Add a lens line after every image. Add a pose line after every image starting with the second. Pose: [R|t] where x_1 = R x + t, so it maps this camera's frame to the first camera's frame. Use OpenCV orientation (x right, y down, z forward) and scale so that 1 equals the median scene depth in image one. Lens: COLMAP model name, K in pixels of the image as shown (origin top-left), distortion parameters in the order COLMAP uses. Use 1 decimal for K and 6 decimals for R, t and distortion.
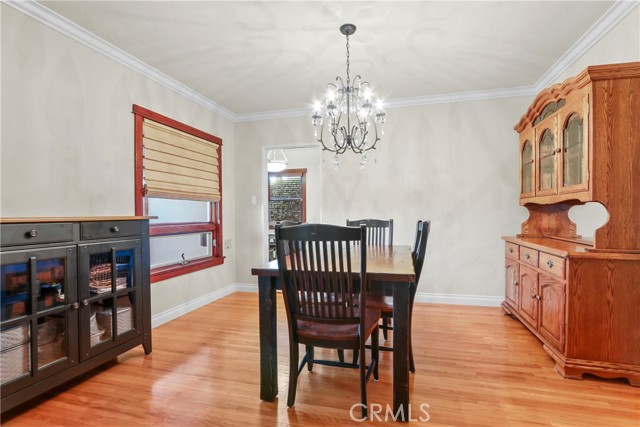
lens RADIAL K [[295.4, 0, 321.1], [0, 295.4, 215.7], [0, 0, 1]] dist [-0.008563, 0.001332]
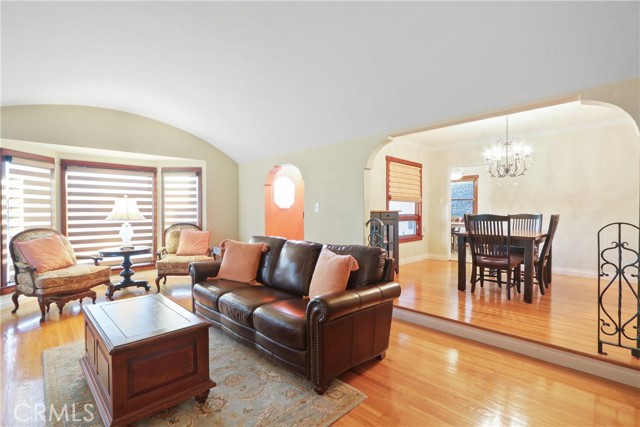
lens RADIAL K [[295.4, 0, 328.9], [0, 295.4, 214.5], [0, 0, 1]] dist [-0.008563, 0.001332]
pose [[0.874315, 0.017074, -0.485058, 0.014178], [-0.012592, 0.999843, 0.012497, 0.009103], [0.485195, -0.004818, 0.874392, -0.964310]]
